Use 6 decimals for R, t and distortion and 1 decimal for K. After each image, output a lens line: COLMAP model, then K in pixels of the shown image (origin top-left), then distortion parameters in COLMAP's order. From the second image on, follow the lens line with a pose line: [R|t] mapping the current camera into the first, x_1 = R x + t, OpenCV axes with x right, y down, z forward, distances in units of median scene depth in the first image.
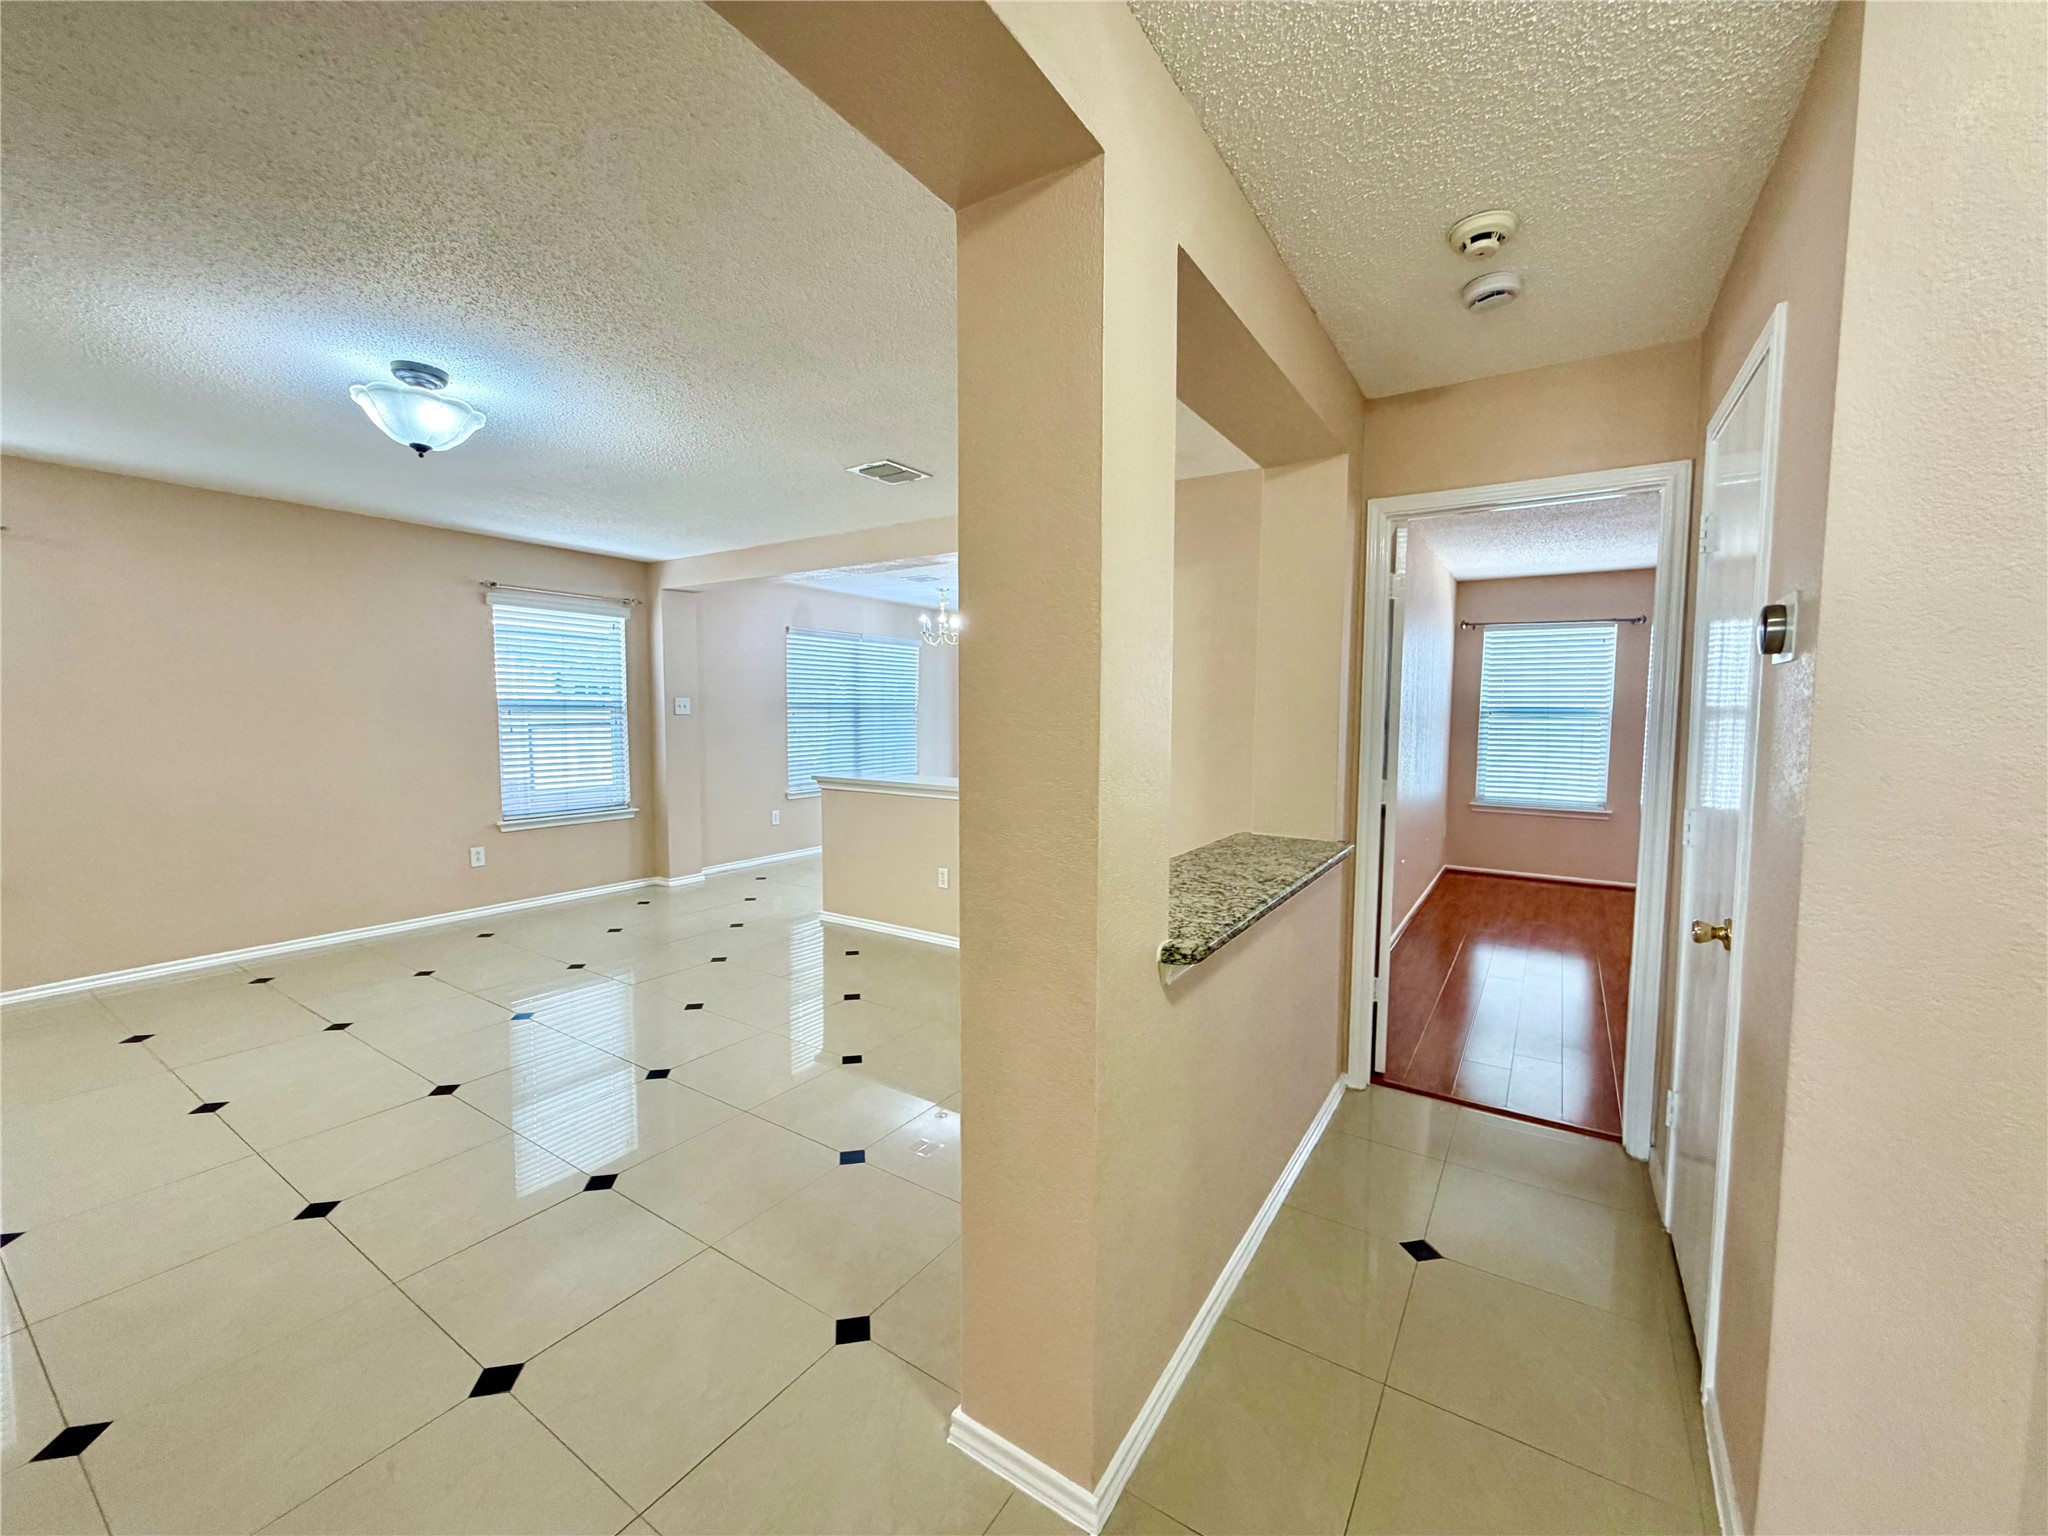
lens RADIAL K [[815.8, 0, 1019.6], [0, 815.8, 770.5], [0, 0, 1]] dist [0.001348, 0.000126]
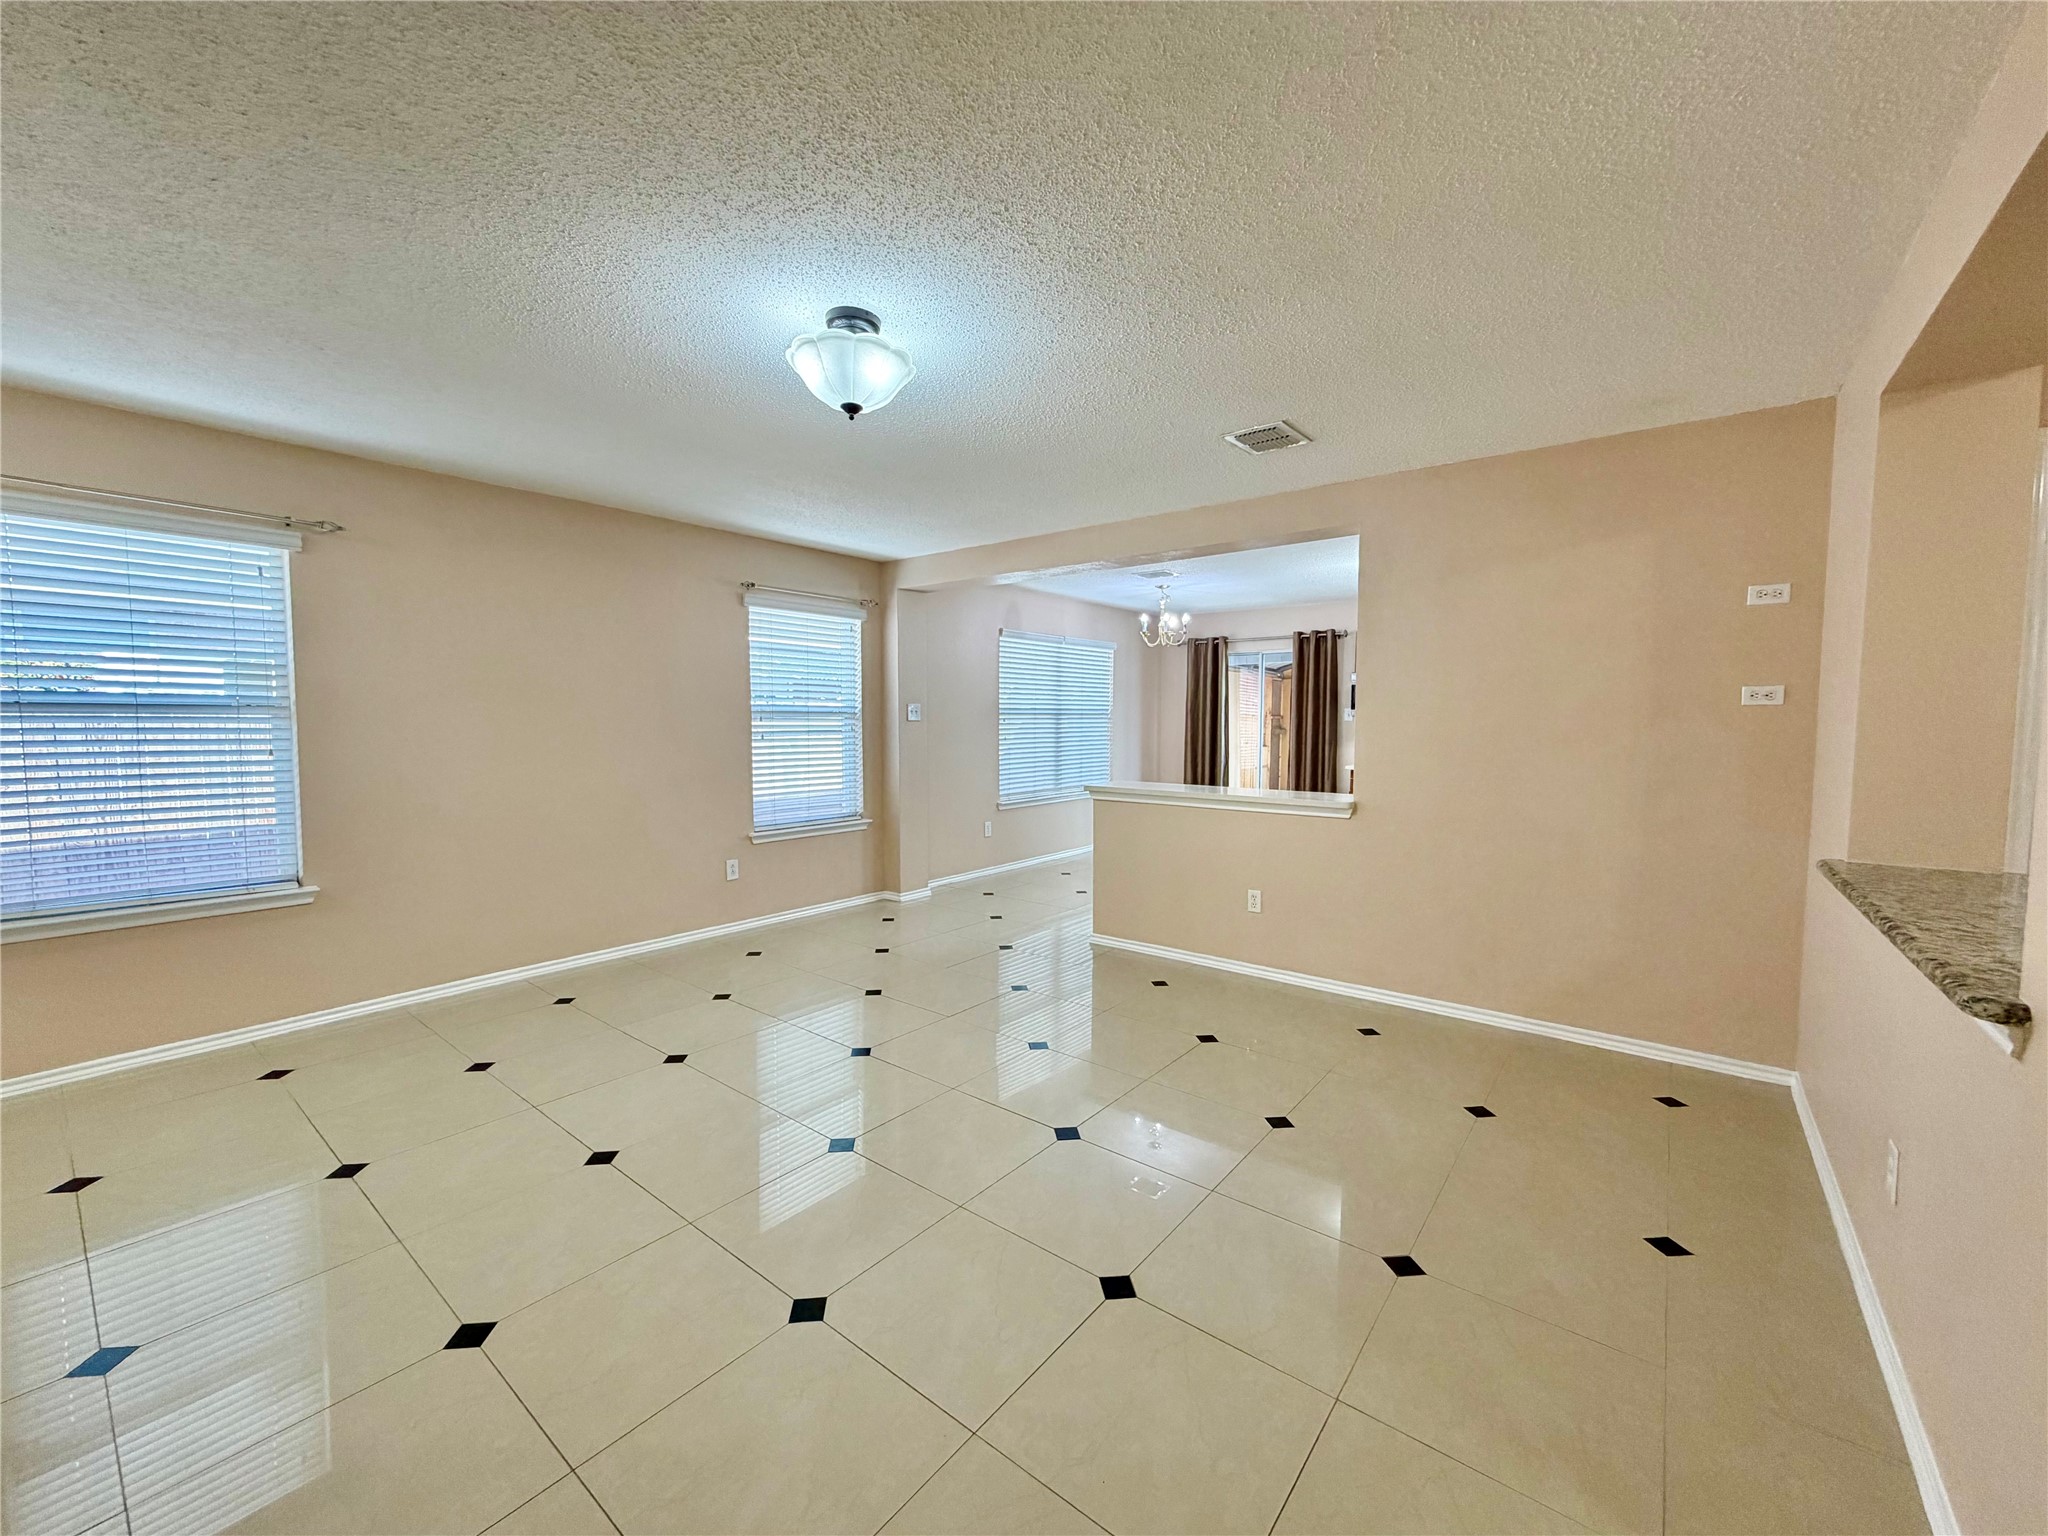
lens RADIAL K [[821.2, 0, 1033.8], [0, 821.2, 768.5], [0, 0, 1]] dist [0.003275, 0.000145]
pose [[0.995608, -0.000004, -0.093615, -0.192761], [-0.001255, 0.999910, -0.013386, -0.000231], [0.093607, 0.013445, 0.995518, 0.063842]]
